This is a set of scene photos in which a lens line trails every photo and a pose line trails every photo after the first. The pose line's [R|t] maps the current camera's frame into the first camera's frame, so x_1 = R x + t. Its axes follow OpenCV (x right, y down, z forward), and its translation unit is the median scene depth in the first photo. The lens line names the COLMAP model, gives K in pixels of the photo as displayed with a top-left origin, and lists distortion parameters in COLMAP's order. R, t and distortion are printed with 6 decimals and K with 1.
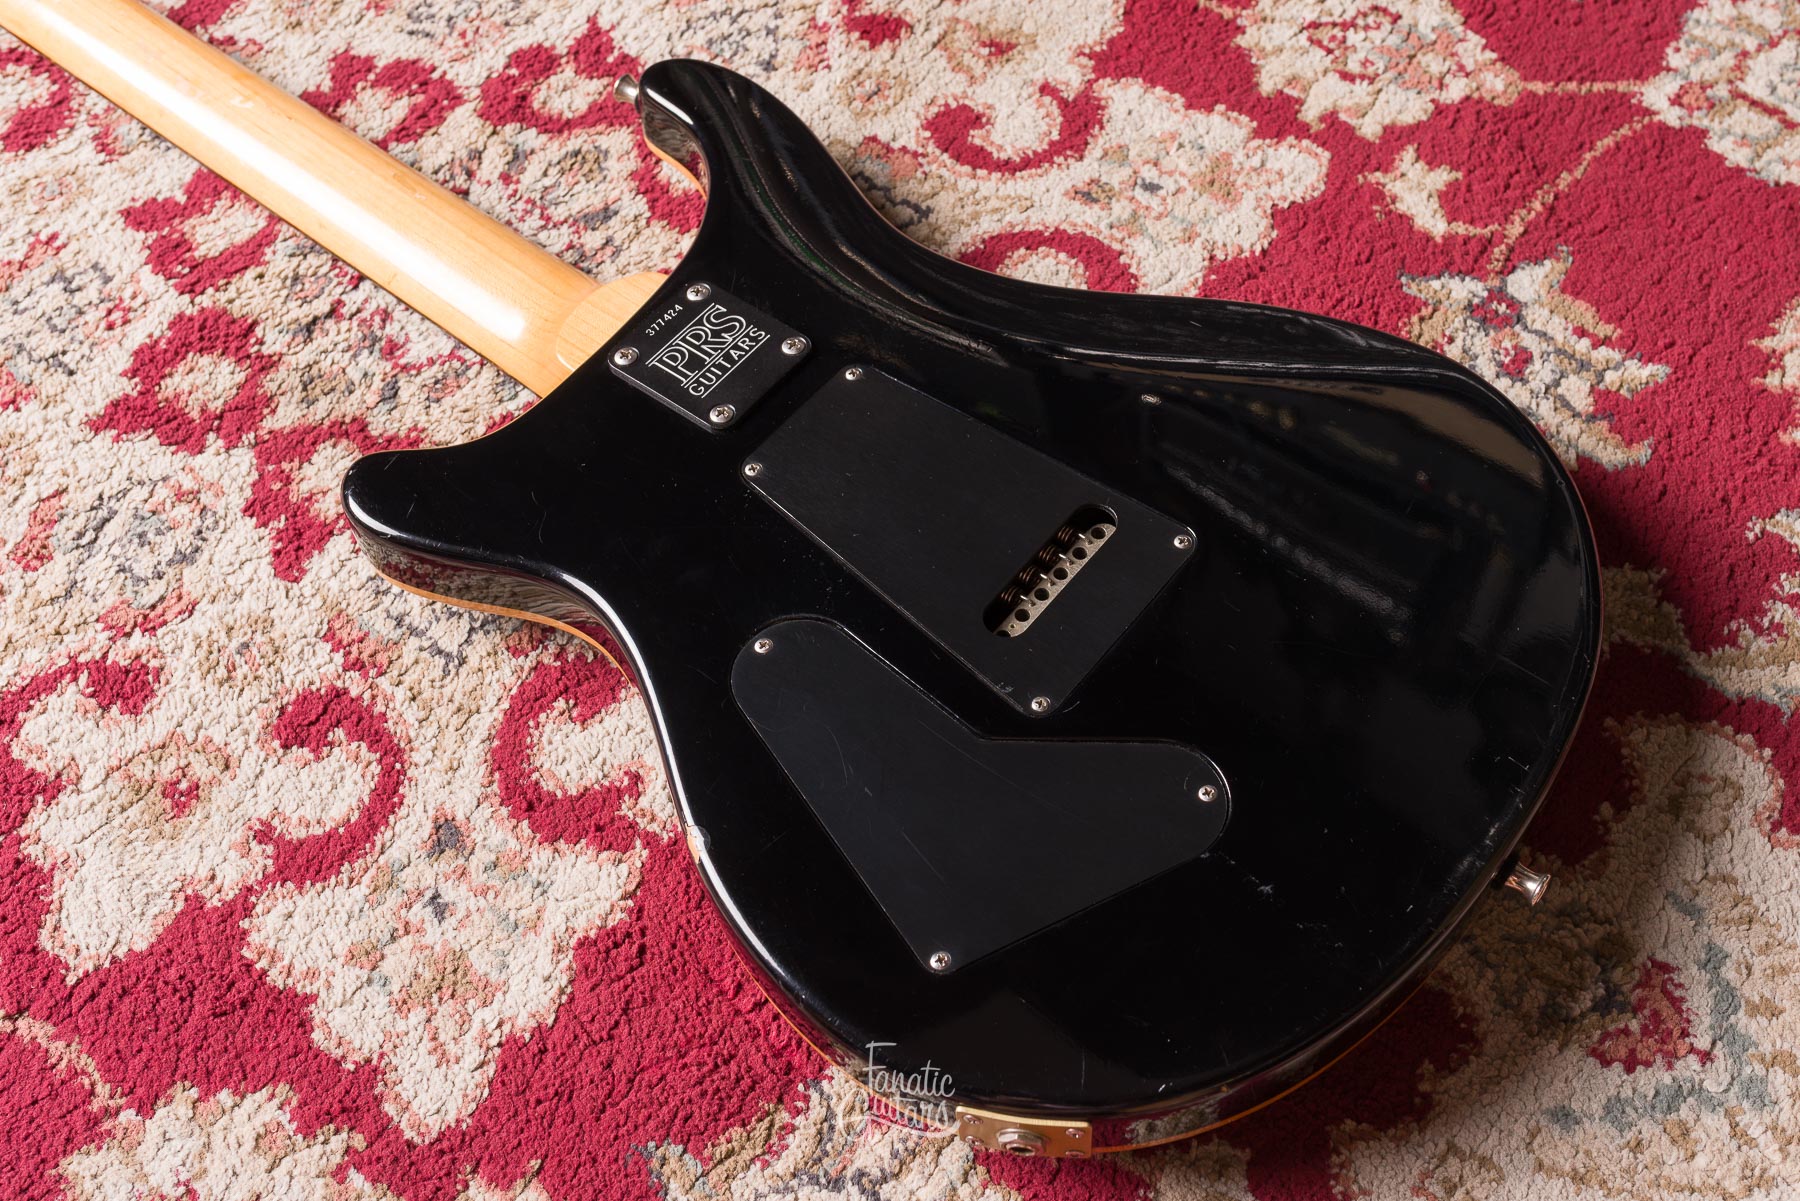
lens RADIAL K [[1982.7, 0, 1023.2], [0, 1982.7, 606.8], [0, 0, 1]] dist [0.000958, 0.000000]
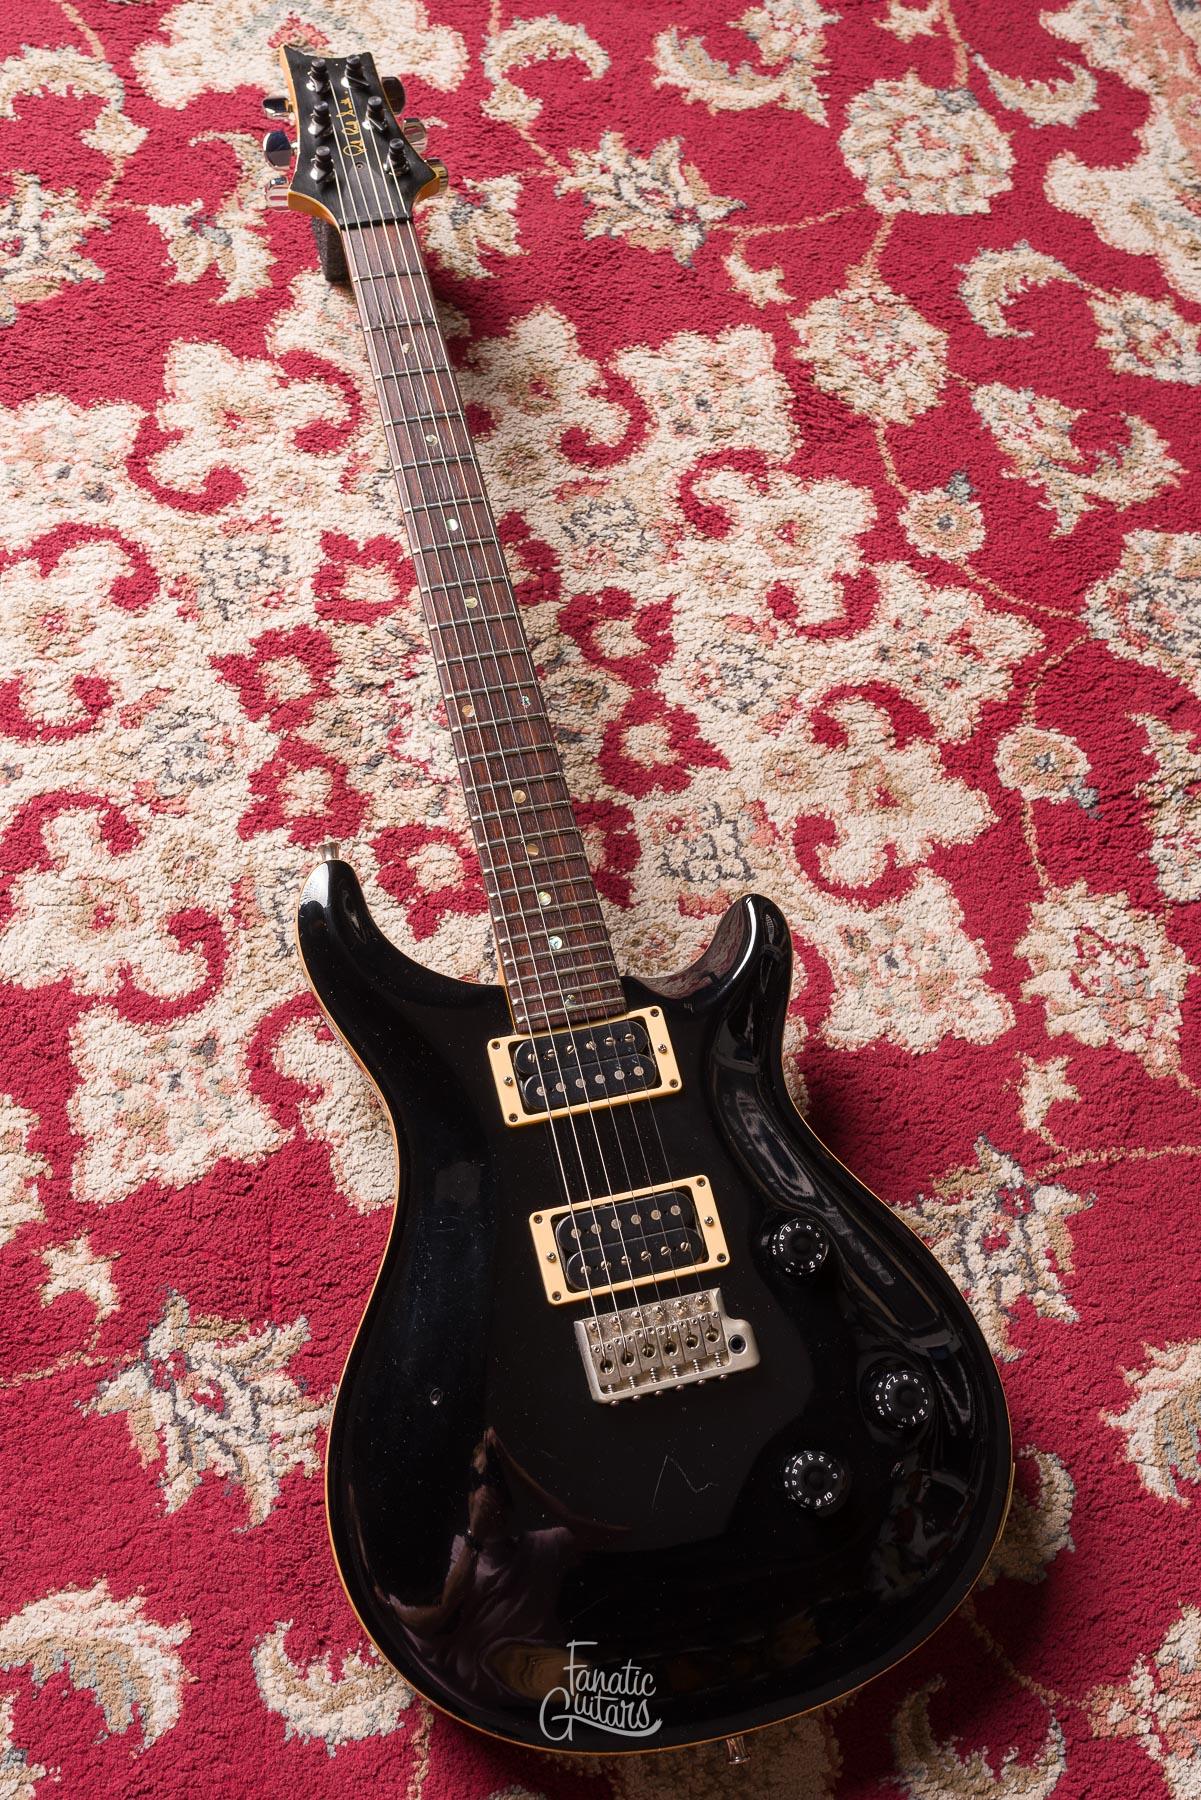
lens RADIAL K [[1982.7, 0, 583.2], [0, 1982.7, 926.6], [0, 0, 1]] dist [0.000958, 0.000000]
pose [[0.761365, 0.628228, -0.160162, 0.120211], [-0.607837, 0.777627, 0.160719, -0.363584], [0.225515, -0.025013, 0.973919, -0.433418]]
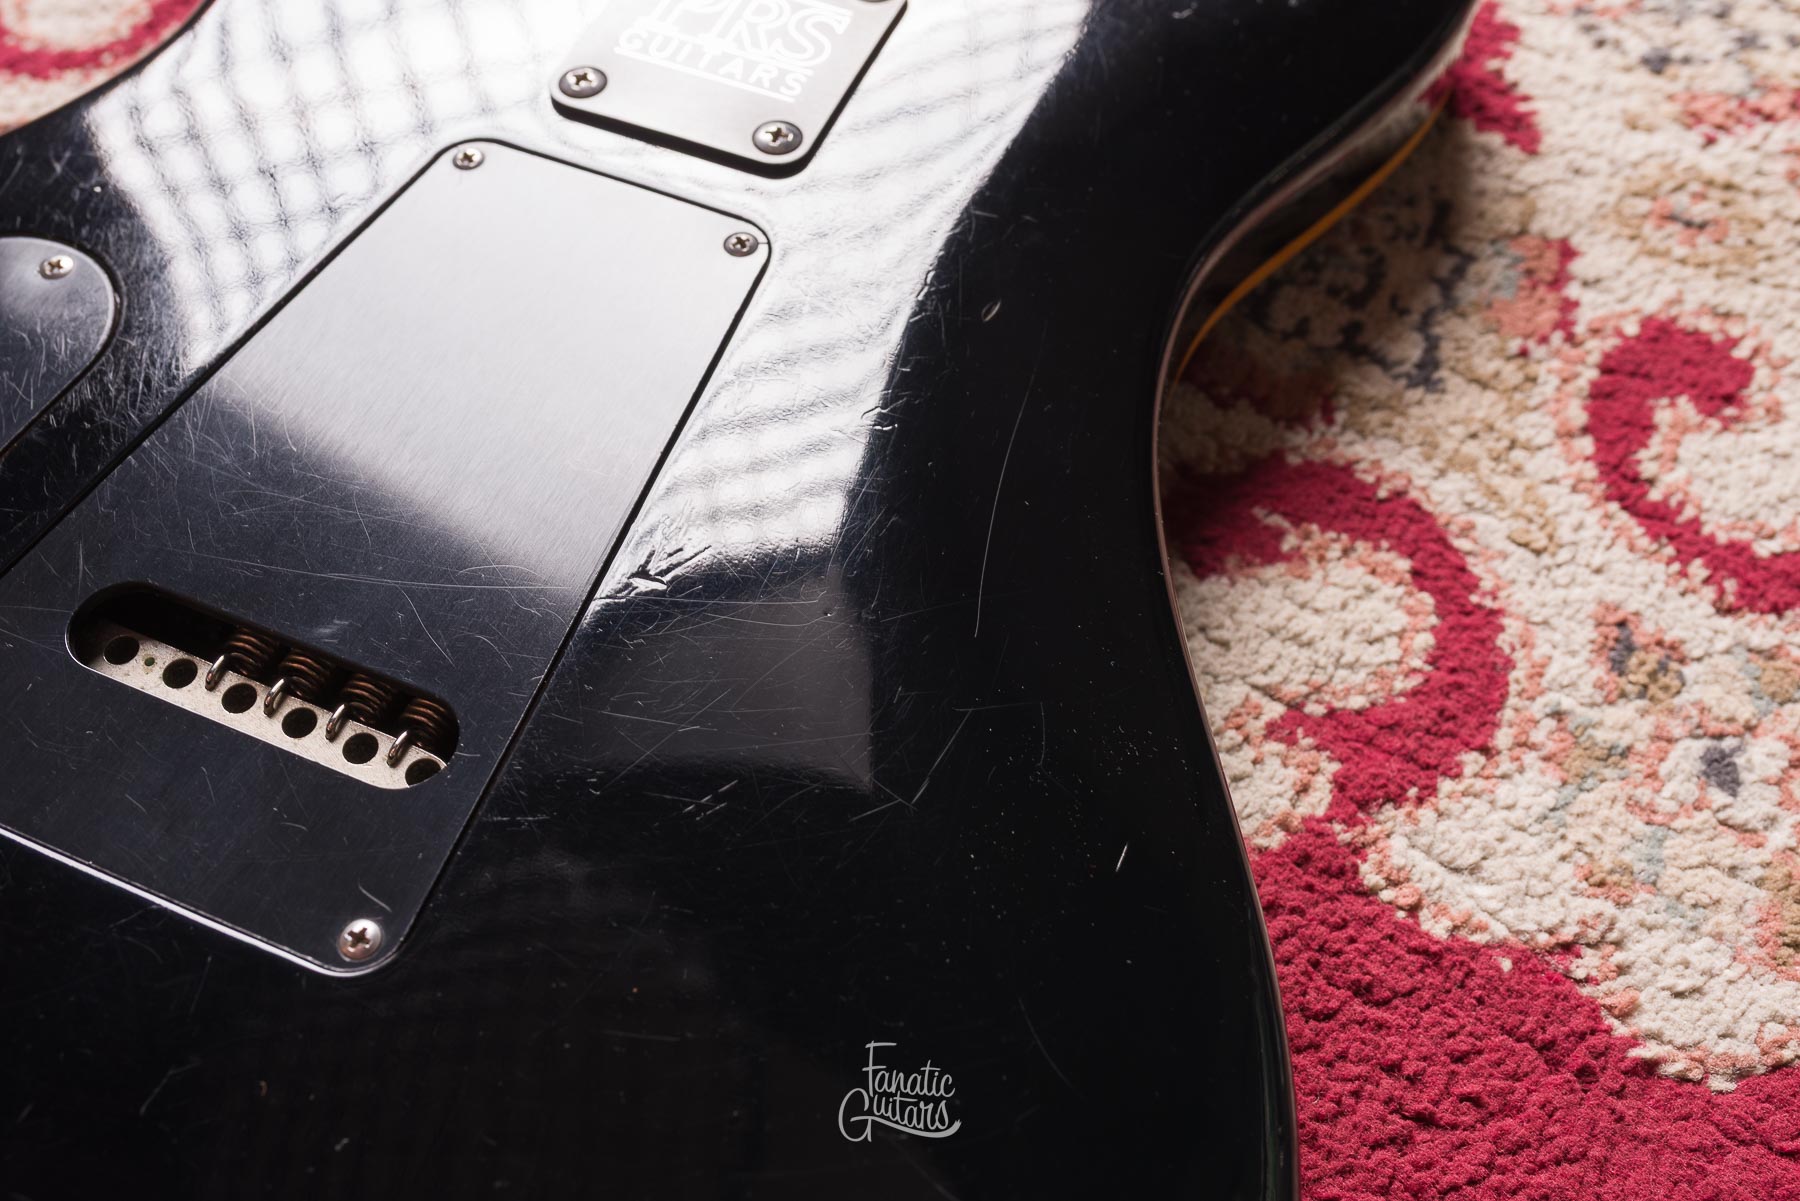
lens RADIAL K [[1804.8, 0, 892.0], [0, 1804.8, 611.9], [0, 0, 1]] dist [0.002045, 0.000000]
pose [[0.238091, 0.809345, -0.536911, 0.223146], [-0.802249, 0.475481, 0.360990, -0.253693], [0.547457, 0.344788, 0.762504, 0.691204]]
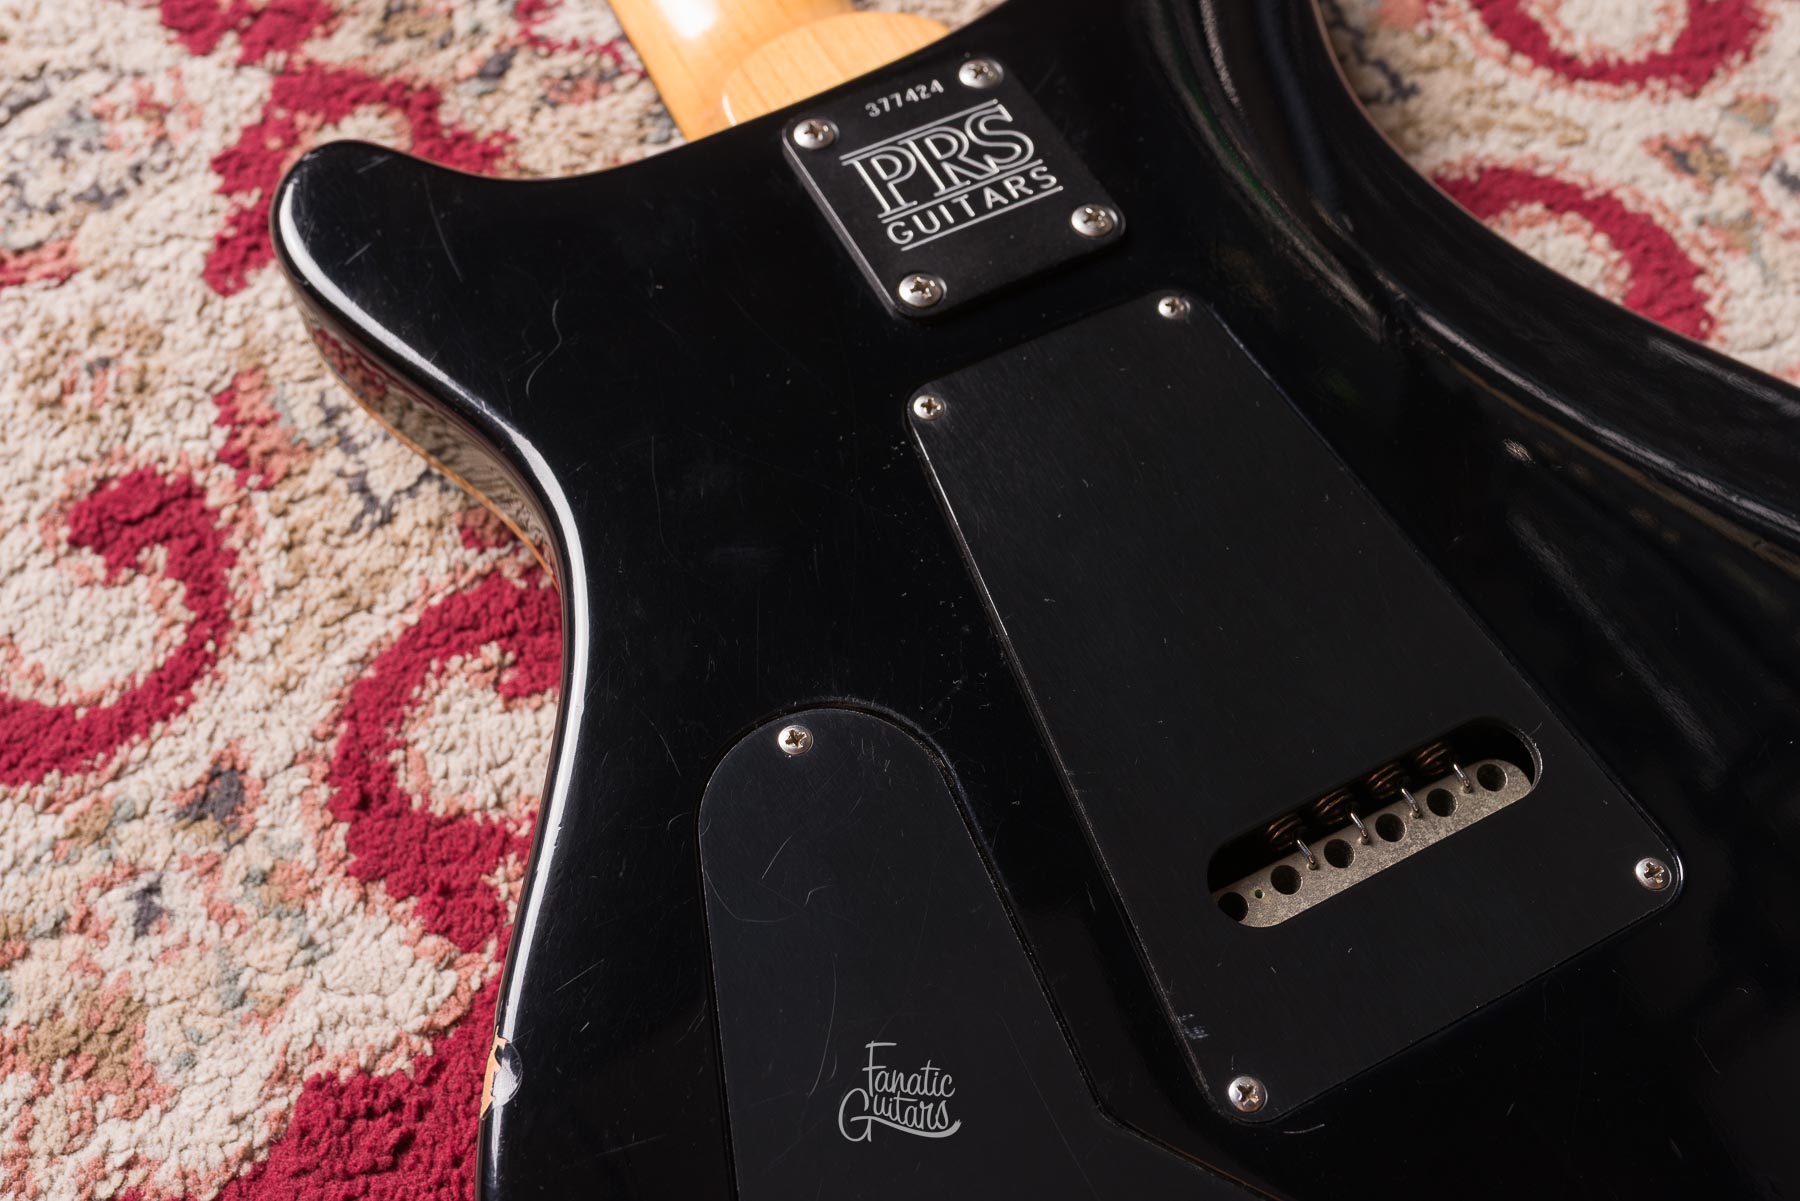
lens RADIAL K [[1804.8, 0, 896.2], [0, 1804.8, 610.5], [0, 0, 1]] dist [0.002045, 0.000000]
pose [[0.901033, 0.392699, -0.184191, -0.029040], [-0.376213, 0.918895, 0.118728, -0.068420], [0.215876, -0.037683, 0.975693, 0.477810]]
